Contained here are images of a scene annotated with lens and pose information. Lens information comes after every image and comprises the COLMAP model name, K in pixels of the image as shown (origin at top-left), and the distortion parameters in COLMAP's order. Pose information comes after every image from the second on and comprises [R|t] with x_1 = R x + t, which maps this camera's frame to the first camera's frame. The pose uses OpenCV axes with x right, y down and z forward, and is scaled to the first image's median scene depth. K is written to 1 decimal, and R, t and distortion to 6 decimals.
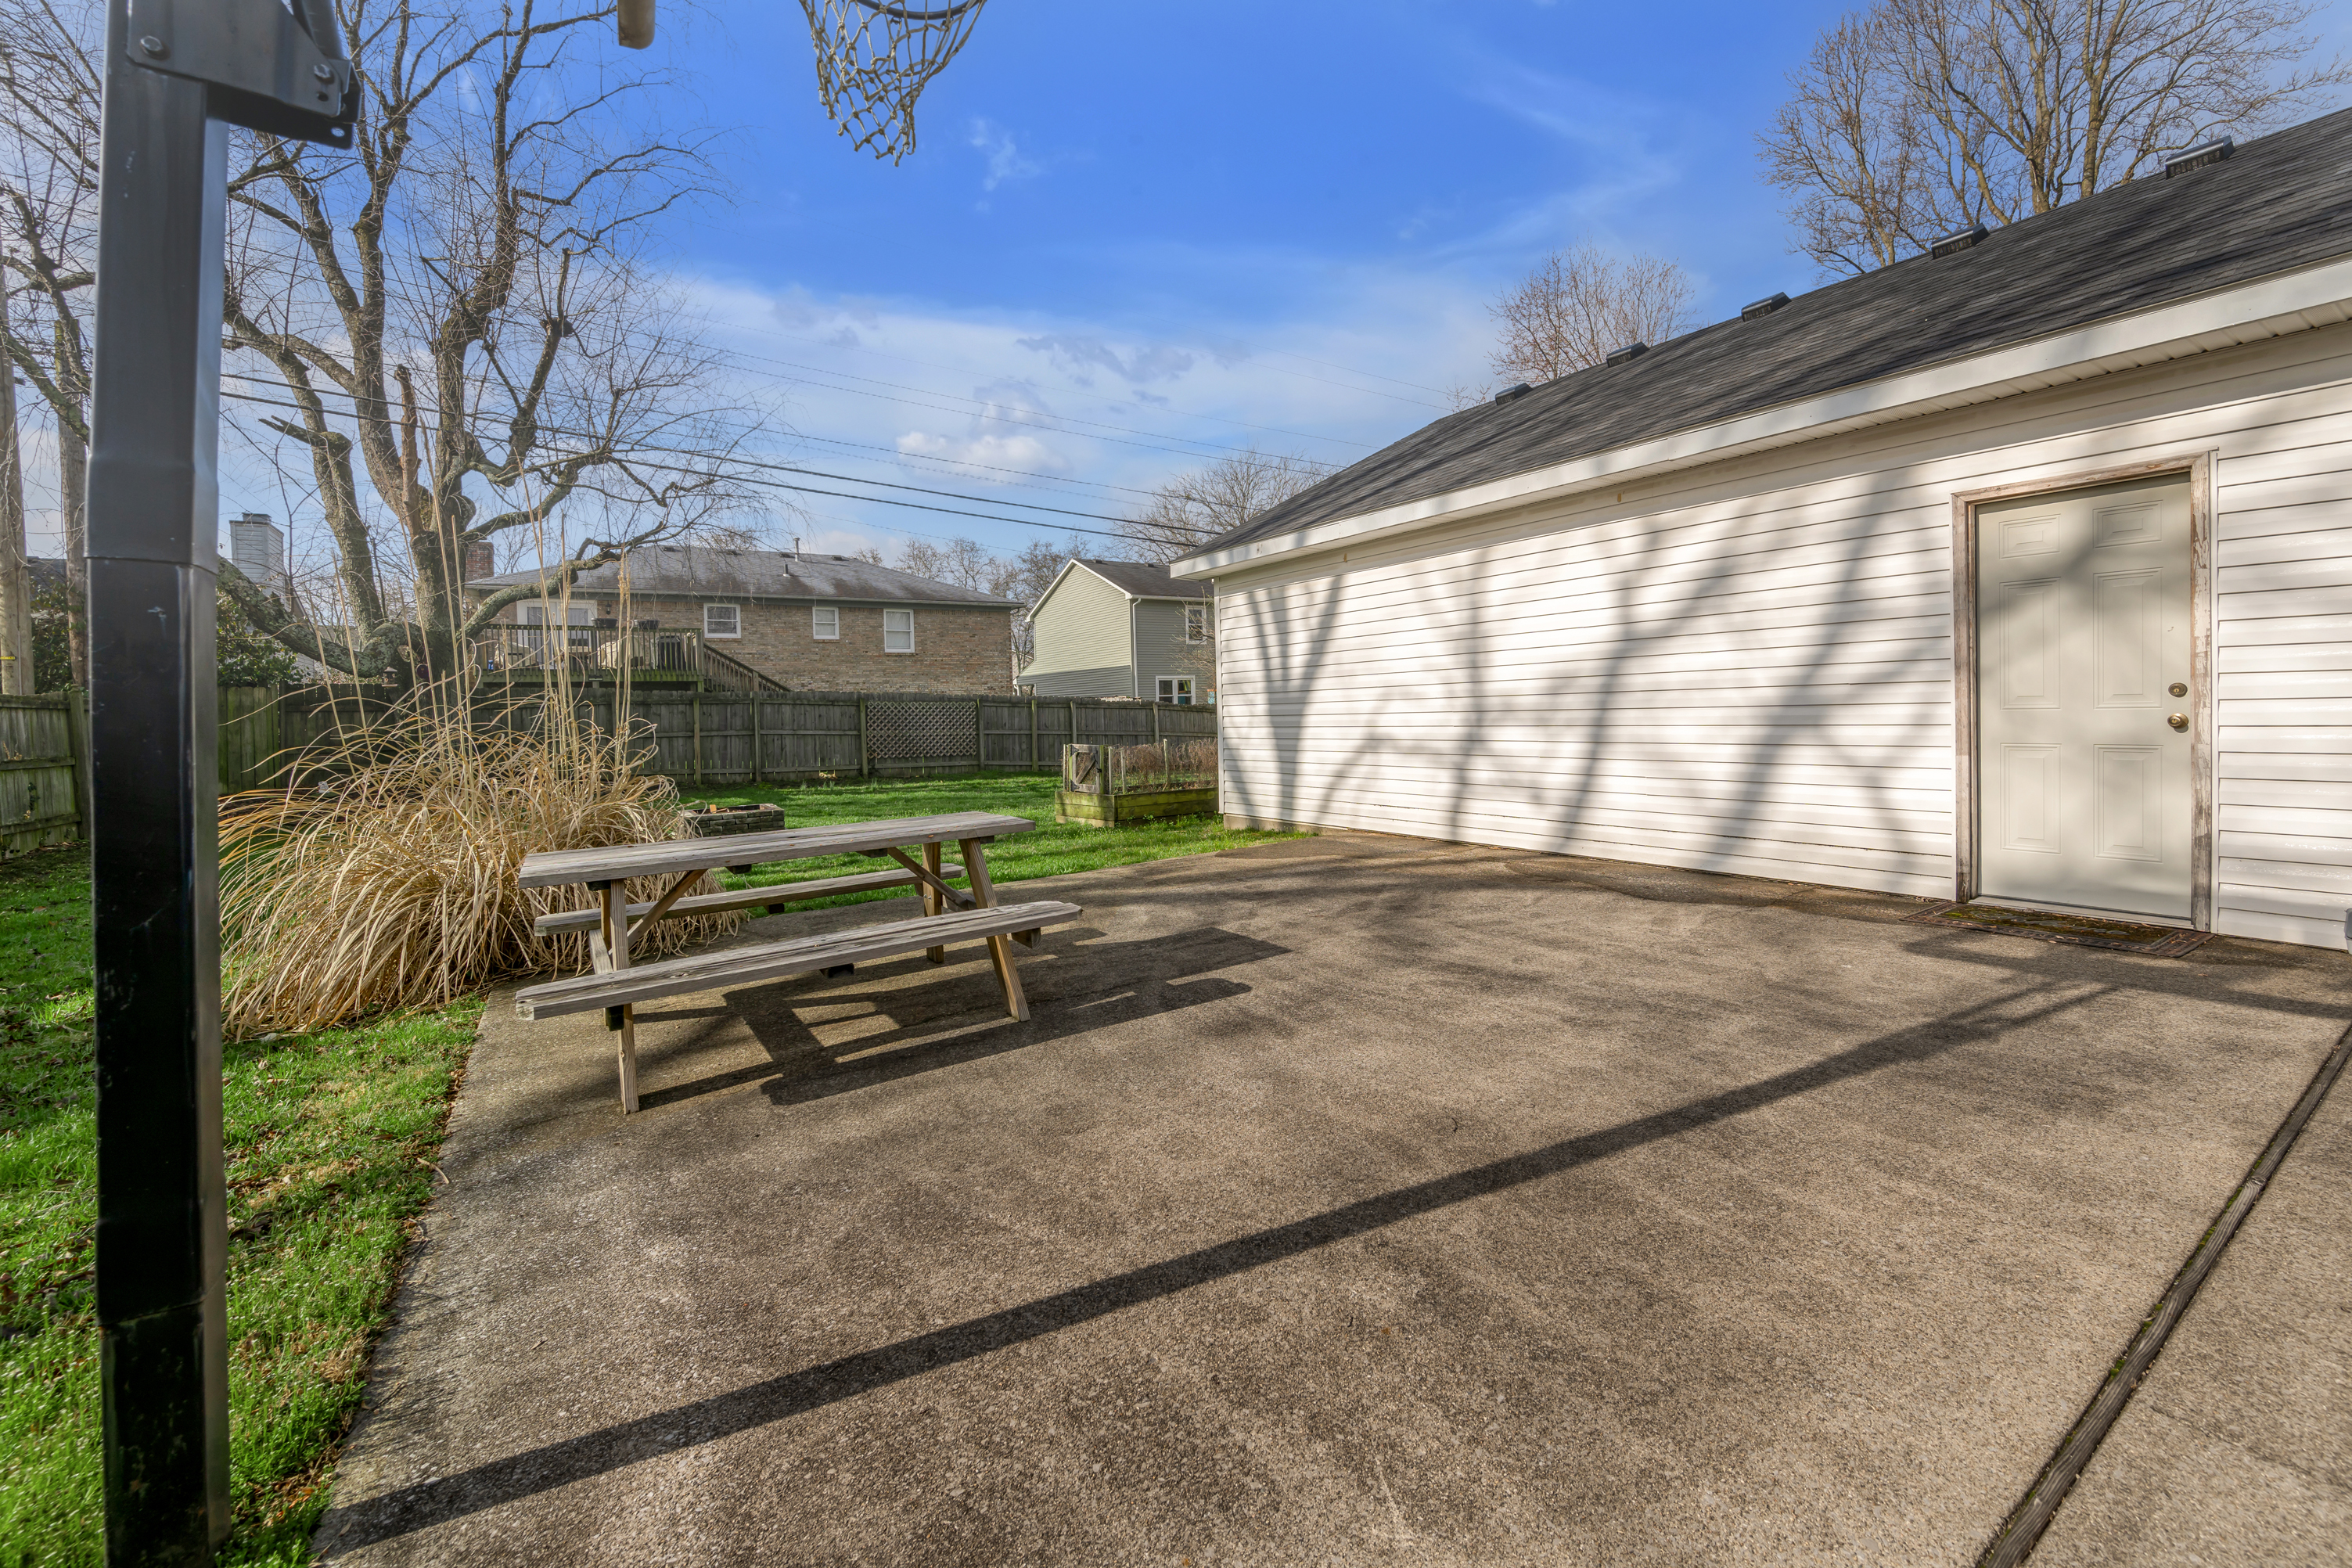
lens RADIAL K [[943.6, 0, 1176.7], [0, 943.6, 726.3], [0, 0, 1]] dist [-0.003231, -0.000411]
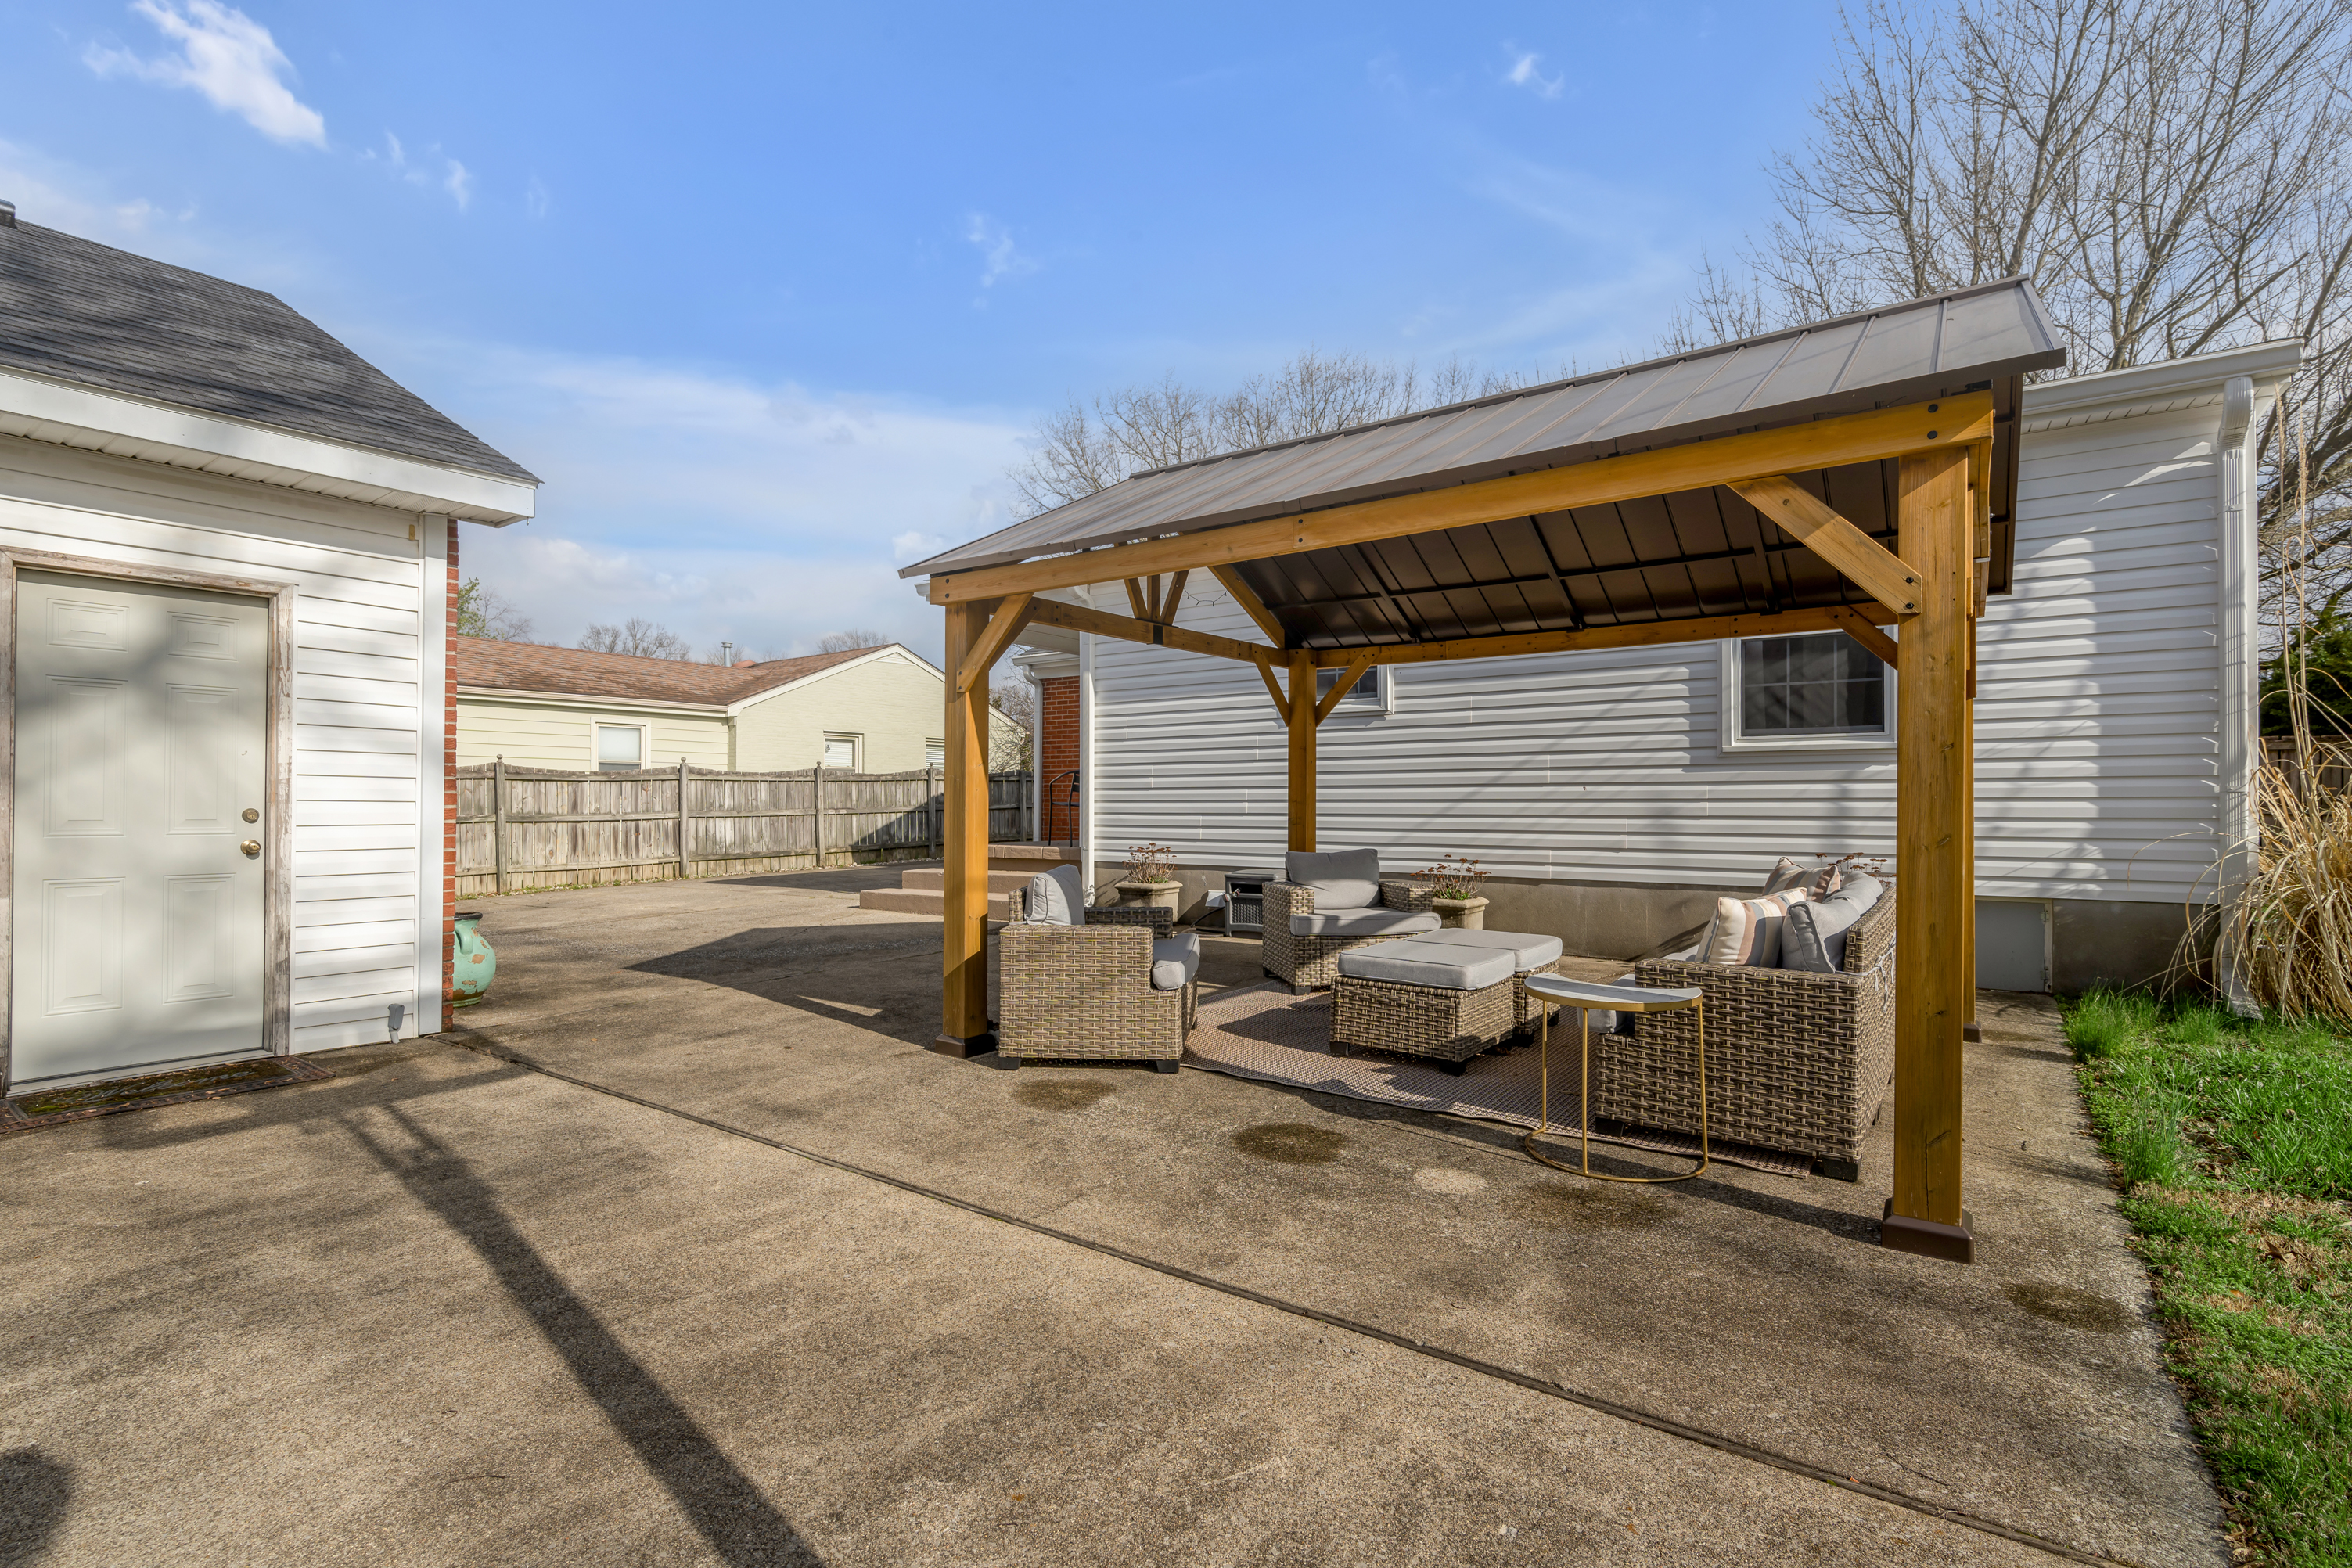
lens RADIAL K [[1082.8, 0, 1183.4], [0, 1082.8, 795.6], [0, 0, 1]] dist [0.000013, -0.000355]
pose [[-0.350534, 0.042024, 0.935607, -0.335193], [0.025491, 0.999051, -0.035324, 0.005801], [-0.936203, 0.011468, -0.351272, 0.489767]]
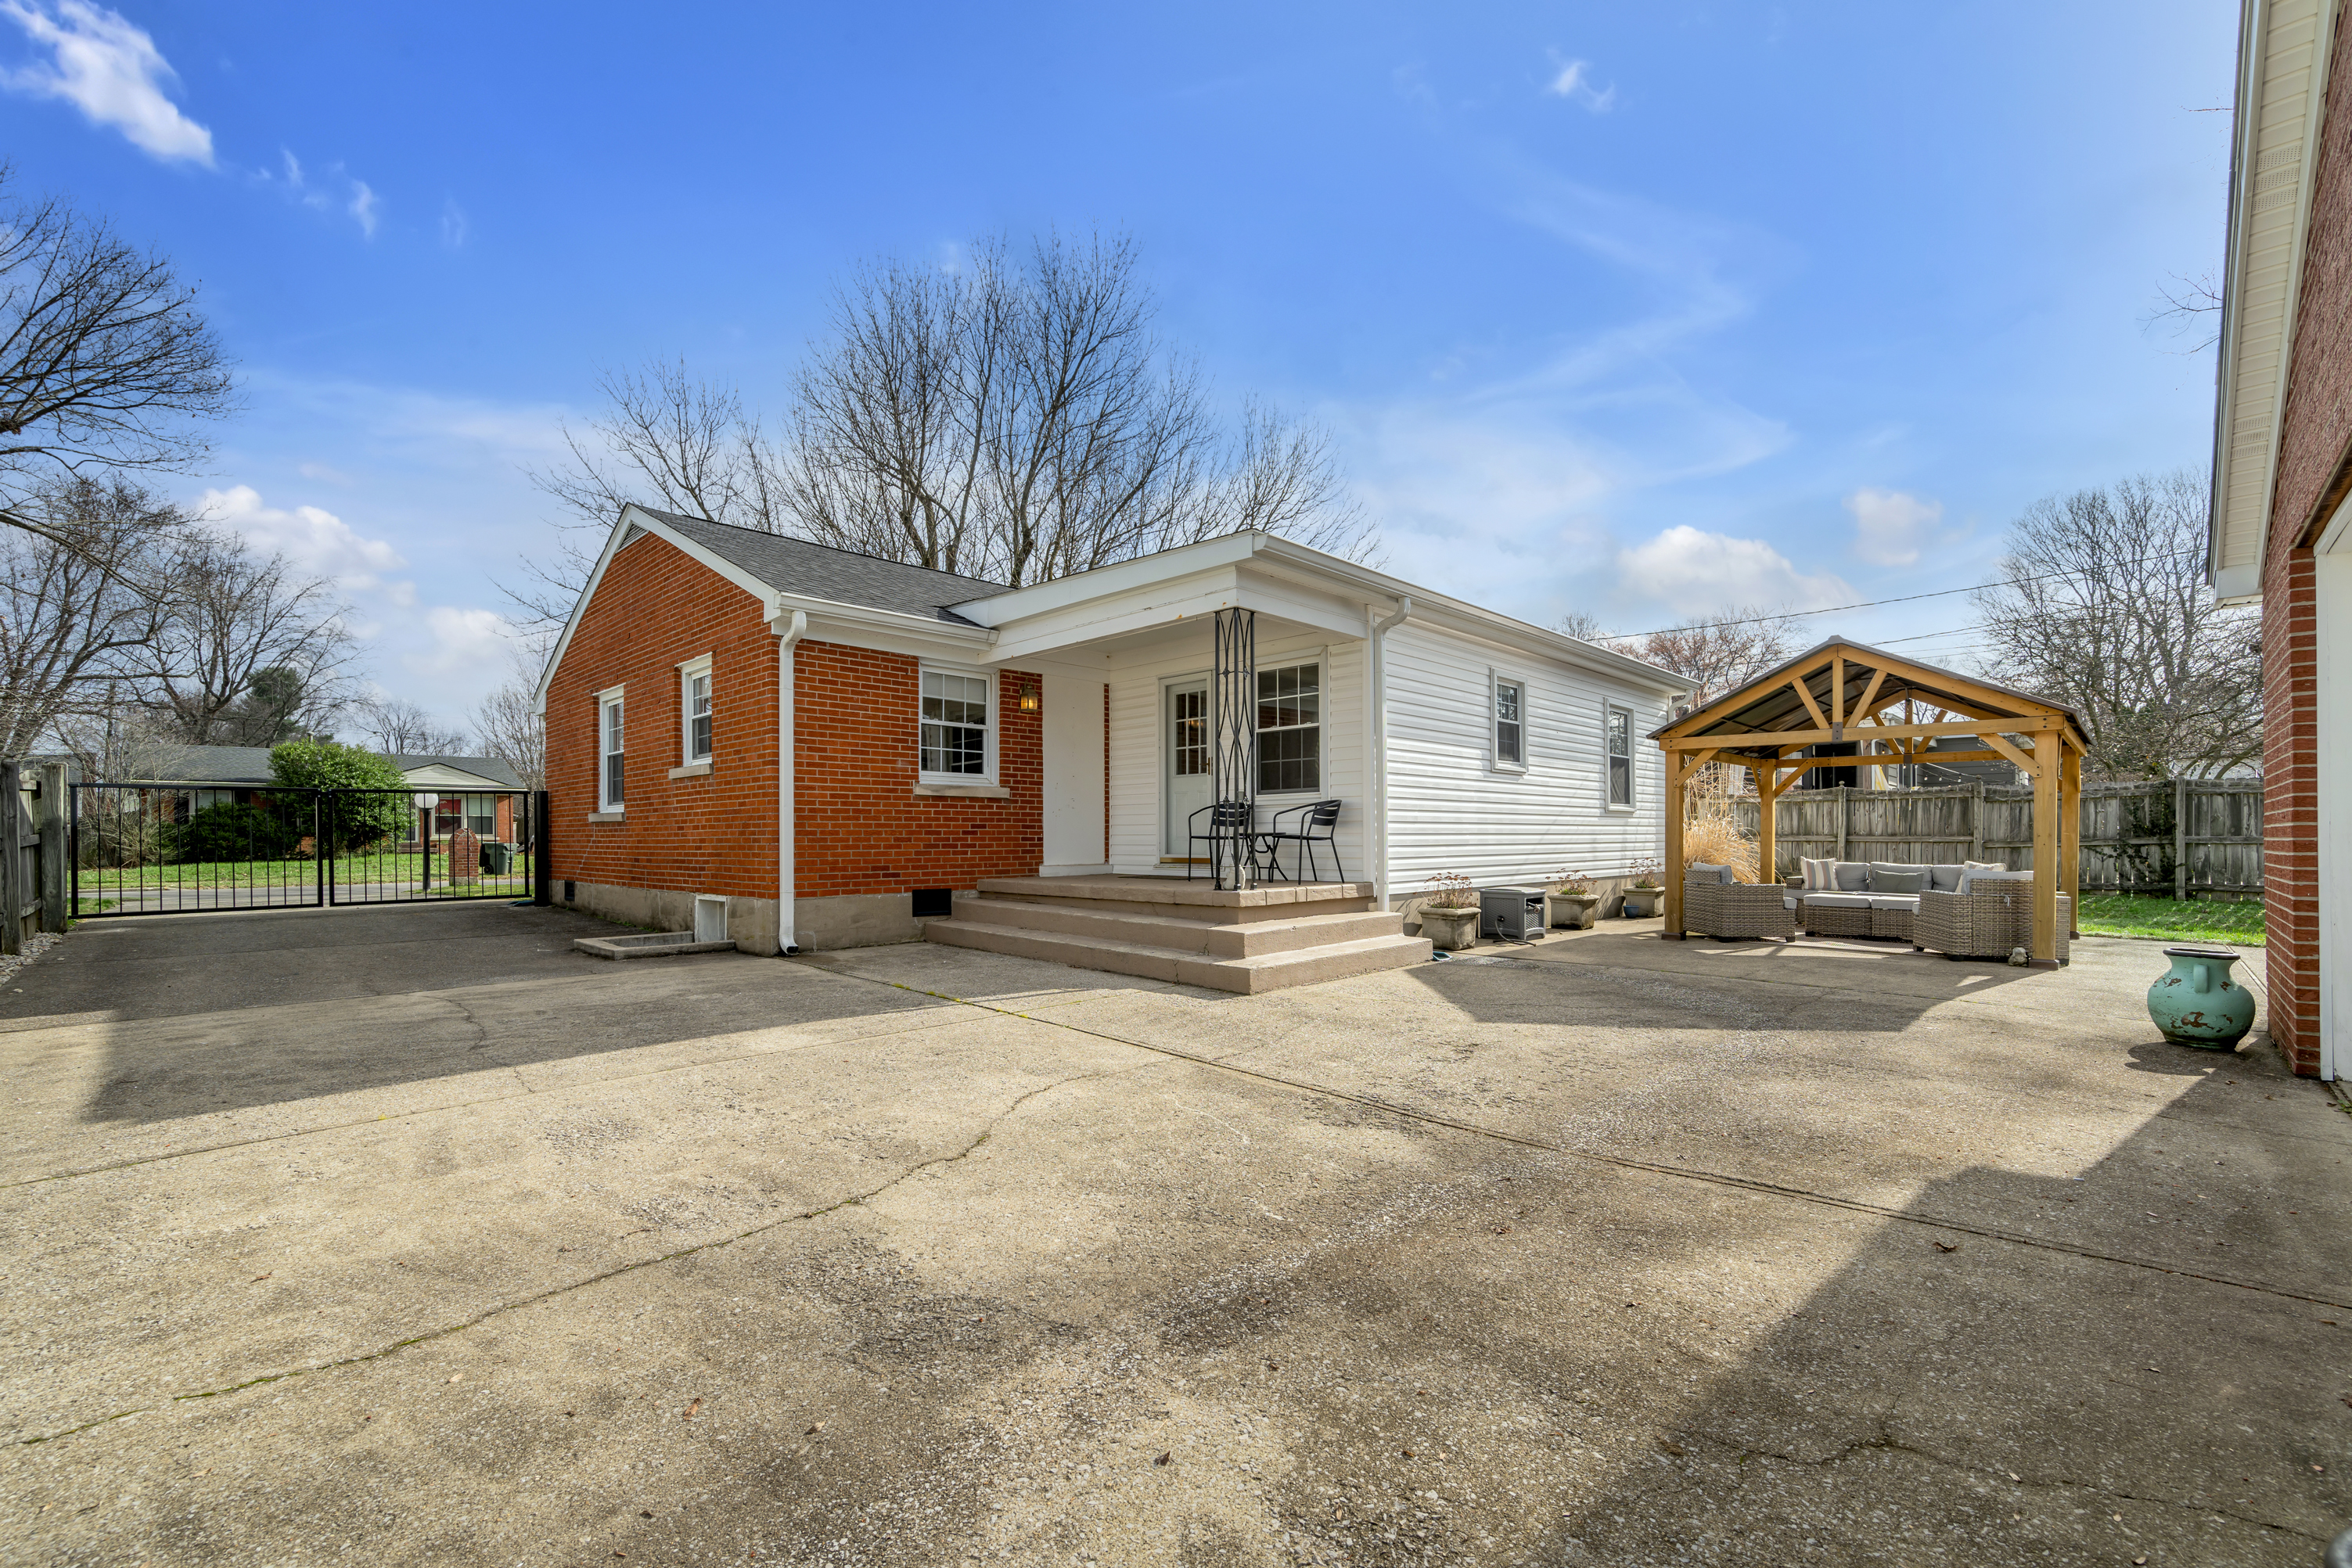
lens RADIAL K [[1004.8, 0, 1189.4], [0, 1004.8, 830.4], [0, 0, 1]] dist [-0.002951, 0.000264]
pose [[-0.976409, 0.036289, -0.212857, 2.889019], [0.033120, 0.999281, 0.018434, -0.138118], [0.213373, 0.010949, -0.976909, 1.893513]]
